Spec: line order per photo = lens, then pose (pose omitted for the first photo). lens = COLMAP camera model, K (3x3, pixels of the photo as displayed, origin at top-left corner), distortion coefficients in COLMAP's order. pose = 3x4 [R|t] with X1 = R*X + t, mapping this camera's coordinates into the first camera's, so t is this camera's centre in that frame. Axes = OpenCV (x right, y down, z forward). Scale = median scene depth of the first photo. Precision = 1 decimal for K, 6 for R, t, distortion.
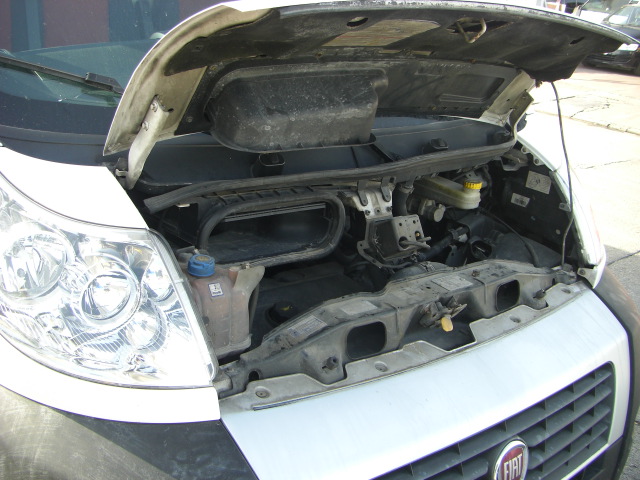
lens RADIAL K [[717.1, 0, 317.7], [0, 717.1, 233.3], [0, 0, 1]] dist [-0.147081, 0.000000]
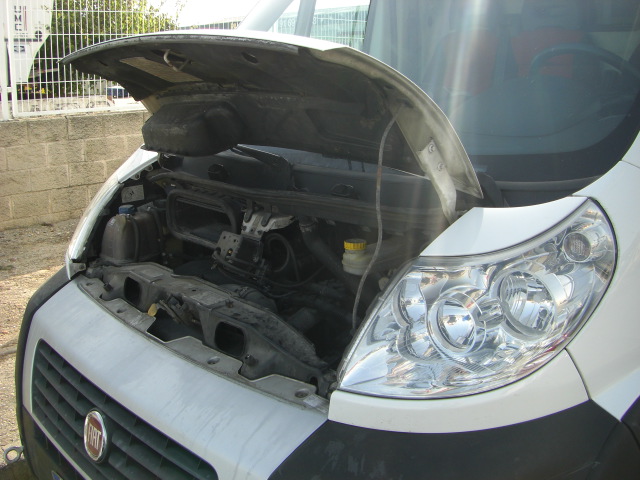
lens RADIAL K [[717.1, 0, 323.8], [0, 717.1, 243.7], [0, 0, 1]] dist [-0.147081, 0.000000]
pose [[0.053120, 0.159797, -0.985720, 1.315443], [-0.306435, 0.942096, 0.136211, -0.217838], [0.950408, 0.294823, 0.099011, 1.107050]]
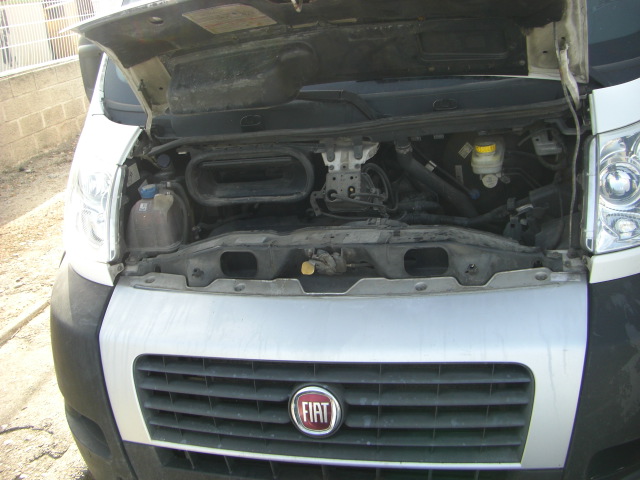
lens RADIAL K [[717.1, 0, 315.0], [0, 717.1, 237.8], [0, 0, 1]] dist [-0.147081, 0.000000]
pose [[0.561976, 0.125417, -0.817590, 1.084954], [-0.086422, 0.991931, 0.092758, -0.023288], [0.822626, 0.018530, 0.568280, 0.368547]]
